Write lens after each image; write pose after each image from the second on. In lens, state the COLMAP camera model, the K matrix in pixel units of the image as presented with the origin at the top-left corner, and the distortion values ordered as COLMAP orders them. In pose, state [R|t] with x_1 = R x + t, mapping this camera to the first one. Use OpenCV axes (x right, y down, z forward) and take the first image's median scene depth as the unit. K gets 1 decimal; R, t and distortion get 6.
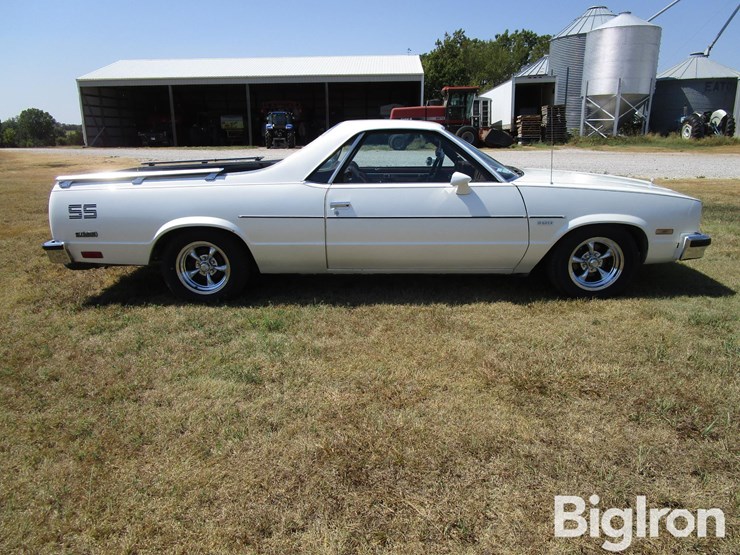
lens RADIAL K [[523.8, 0, 370.0], [0, 523.8, 277.5], [0, 0, 1]] dist [-0.010632, -0.004420]
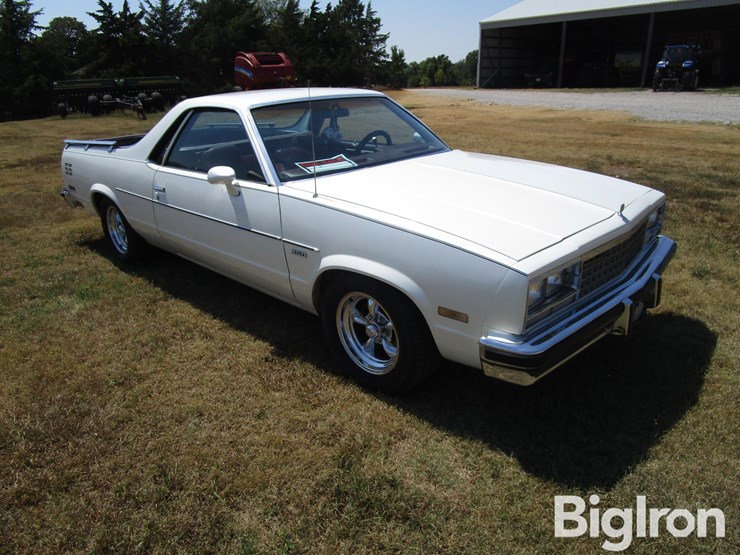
lens RADIAL K [[523.8, 0, 370.0], [0, 523.8, 277.5], [0, 0, 1]] dist [-0.010632, -0.004420]
pose [[0.709877, 0.237621, -0.663031, 0.851465], [-0.163381, 0.971248, 0.173157, -0.203997], [0.685114, -0.014593, 0.728290, 0.559421]]
